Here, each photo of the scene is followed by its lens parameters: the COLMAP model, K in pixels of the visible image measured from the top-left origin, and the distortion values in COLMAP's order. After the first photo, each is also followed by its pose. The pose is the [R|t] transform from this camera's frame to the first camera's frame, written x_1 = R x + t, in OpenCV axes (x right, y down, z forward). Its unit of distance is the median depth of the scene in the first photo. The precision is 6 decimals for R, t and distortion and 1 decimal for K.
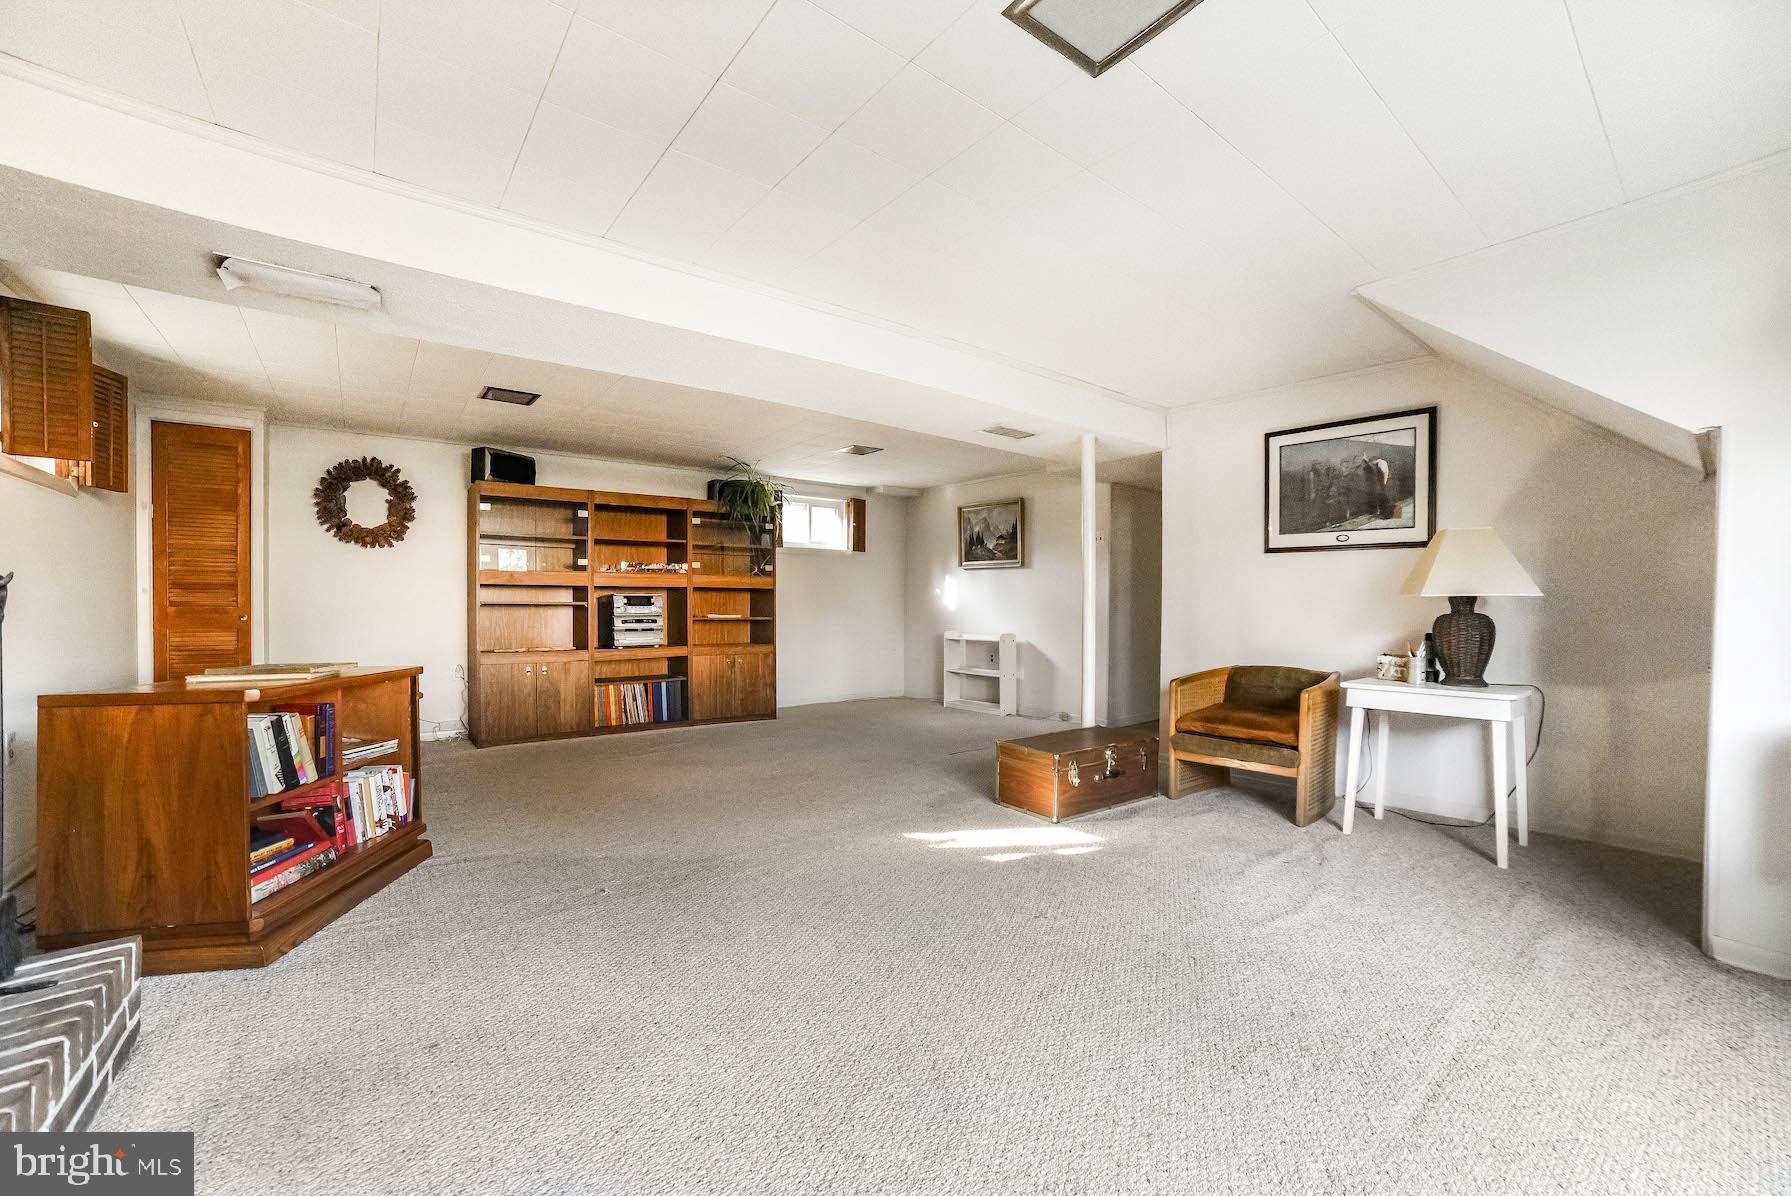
lens RADIAL K [[728.1, 0, 906.2], [0, 728.1, 613.9], [0, 0, 1]] dist [-0.088496, 0.039707]
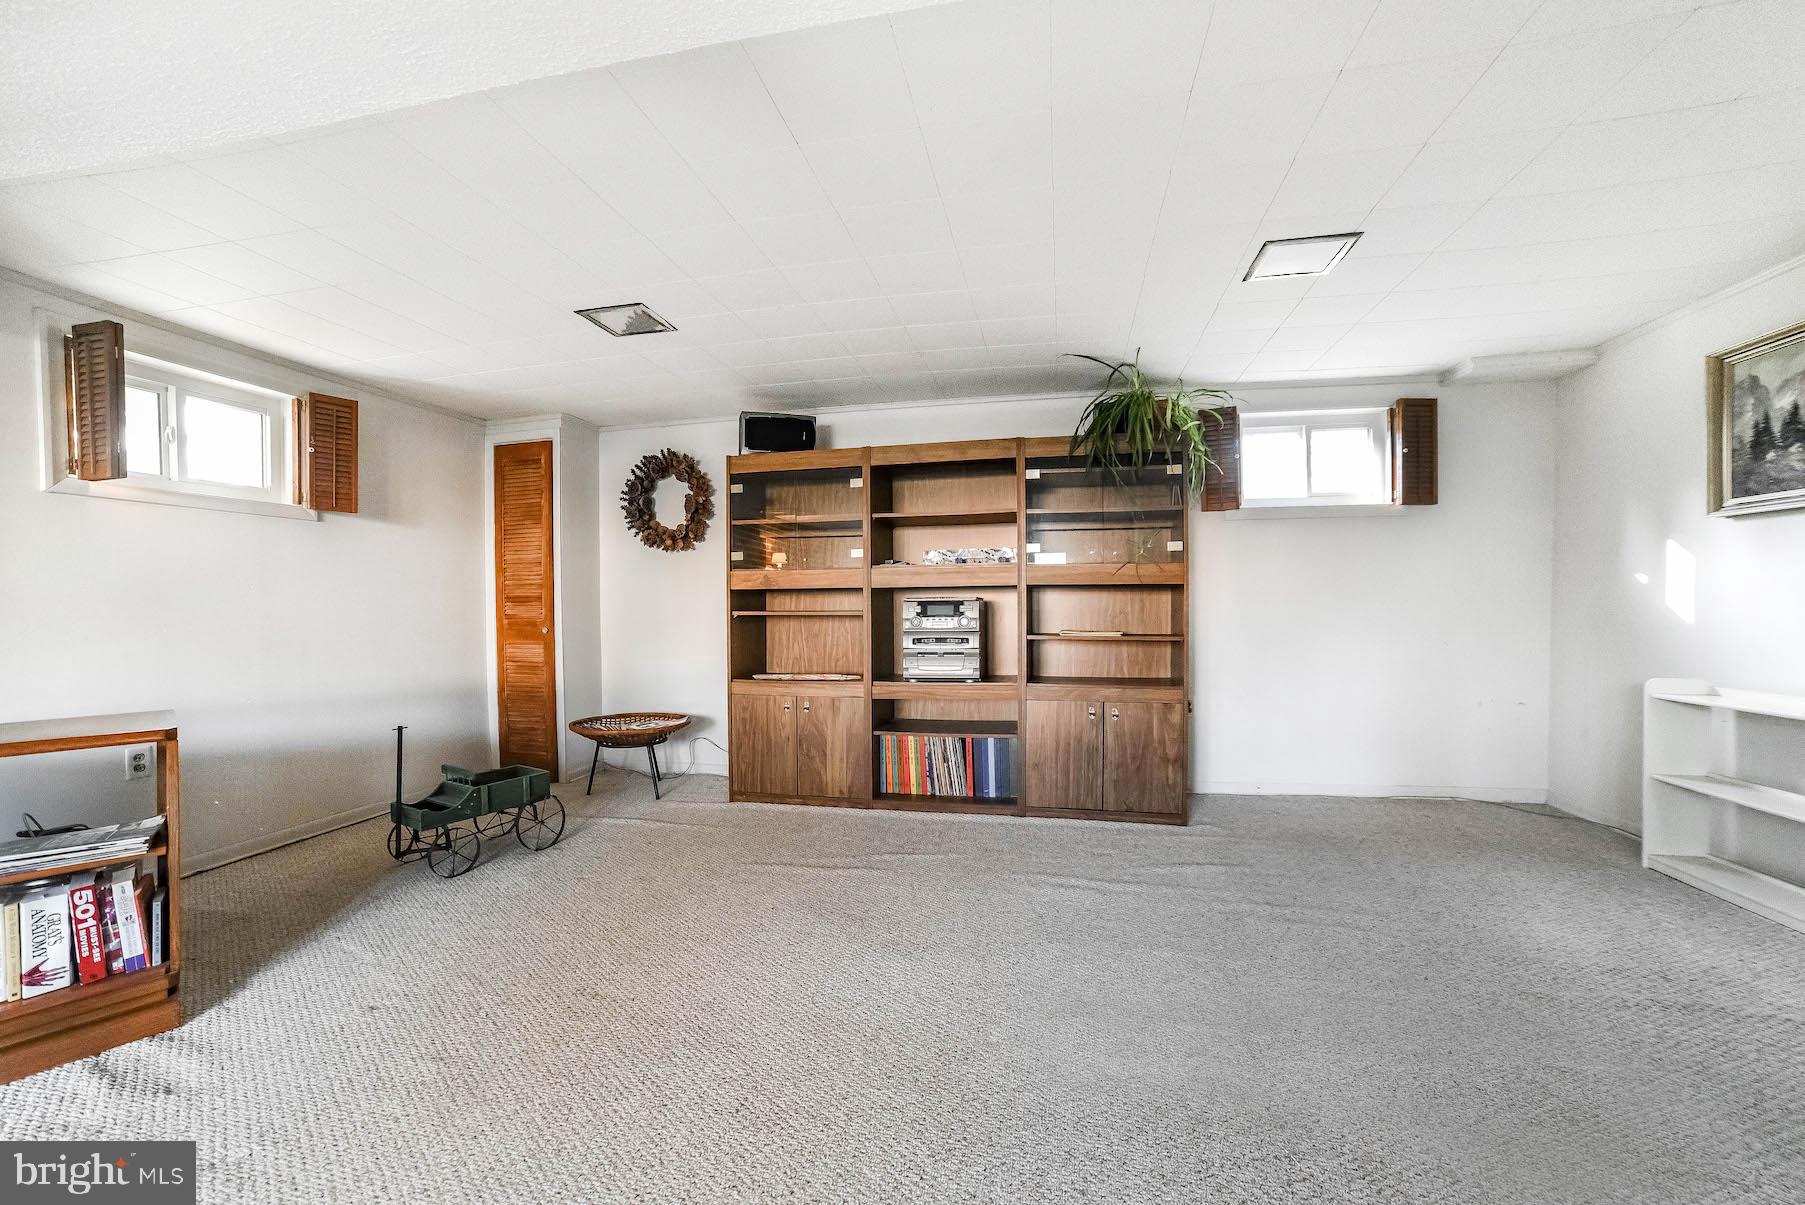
lens RADIAL K [[733.8, 0, 913.3], [0, 733.8, 618.5], [0, 0, 1]] dist [-0.088496, 0.039707]
pose [[0.634322, 0.002957, -0.773064, 0.117680], [-0.002295, 0.999995, 0.001942, -0.010359], [0.773066, 0.000542, 0.634326, 0.557779]]
